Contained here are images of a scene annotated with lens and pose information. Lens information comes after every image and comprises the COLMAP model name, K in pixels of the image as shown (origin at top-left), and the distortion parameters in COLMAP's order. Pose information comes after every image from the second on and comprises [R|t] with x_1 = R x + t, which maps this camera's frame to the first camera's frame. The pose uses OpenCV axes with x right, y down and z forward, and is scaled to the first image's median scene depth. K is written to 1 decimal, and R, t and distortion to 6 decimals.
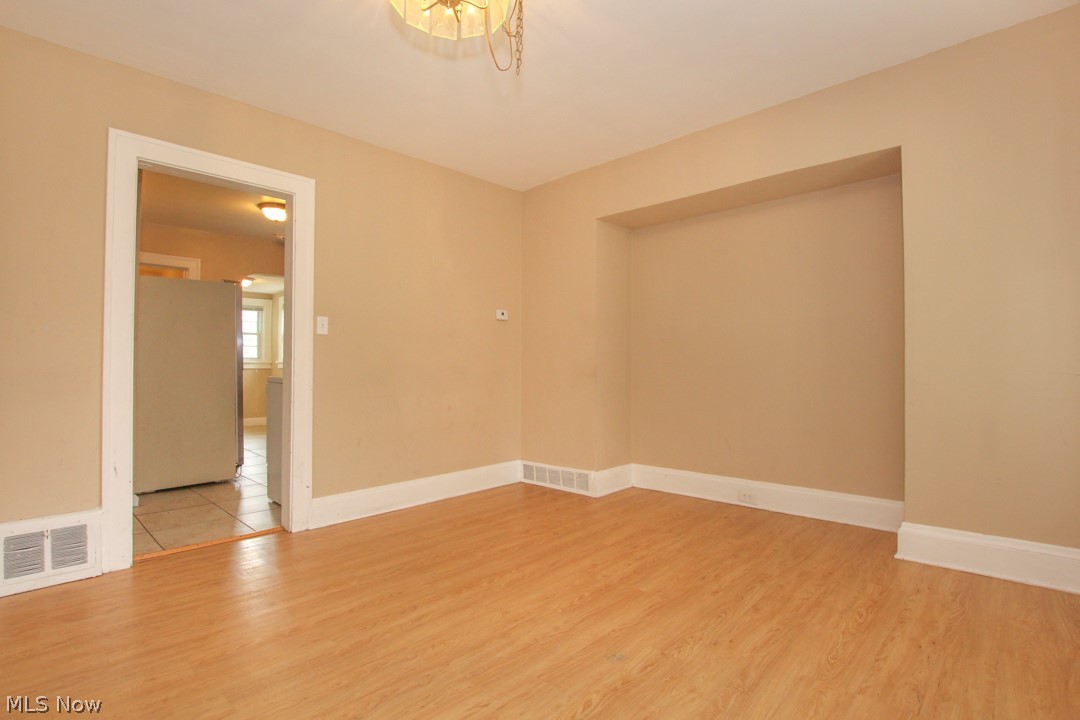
lens RADIAL K [[507.8, 0, 546.8], [0, 507.8, 359.7], [0, 0, 1]] dist [-0.031790, 0.000750]
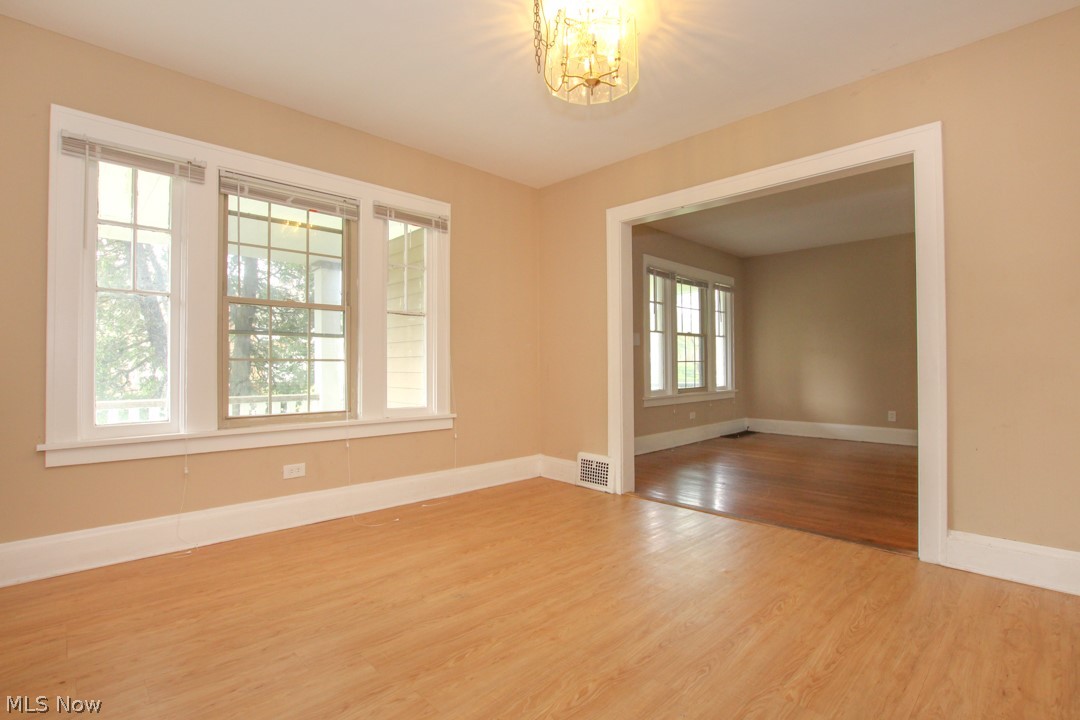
lens RADIAL K [[507.8, 0, 546.8], [0, 507.8, 359.7], [0, 0, 1]] dist [-0.031790, 0.000750]
pose [[-0.999459, 0.004149, 0.032641, -0.089249], [0.002953, 0.999325, -0.036620, 0.035411], [-0.032771, -0.036504, -0.998796, 1.710221]]
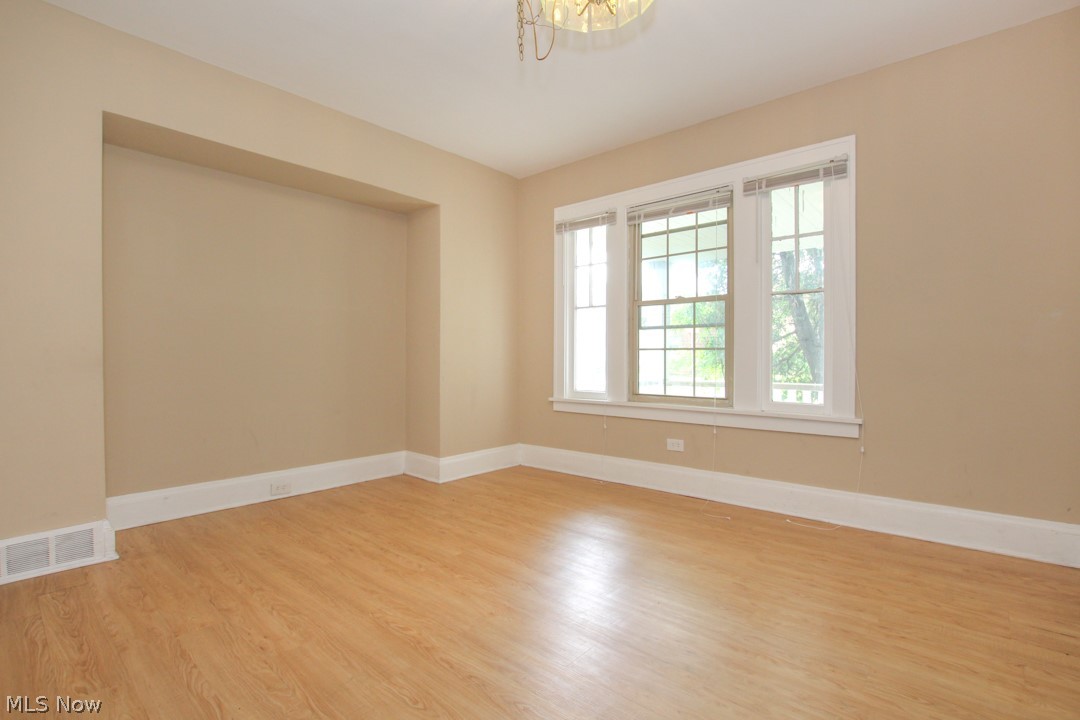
lens RADIAL K [[507.8, 0, 546.8], [0, 507.8, 359.7], [0, 0, 1]] dist [-0.031790, 0.000750]
pose [[-0.043054, -0.007215, 0.999047, -0.918176], [-0.020717, 0.999765, 0.006327, 0.015489], [-0.998858, -0.020425, -0.043193, 0.847042]]
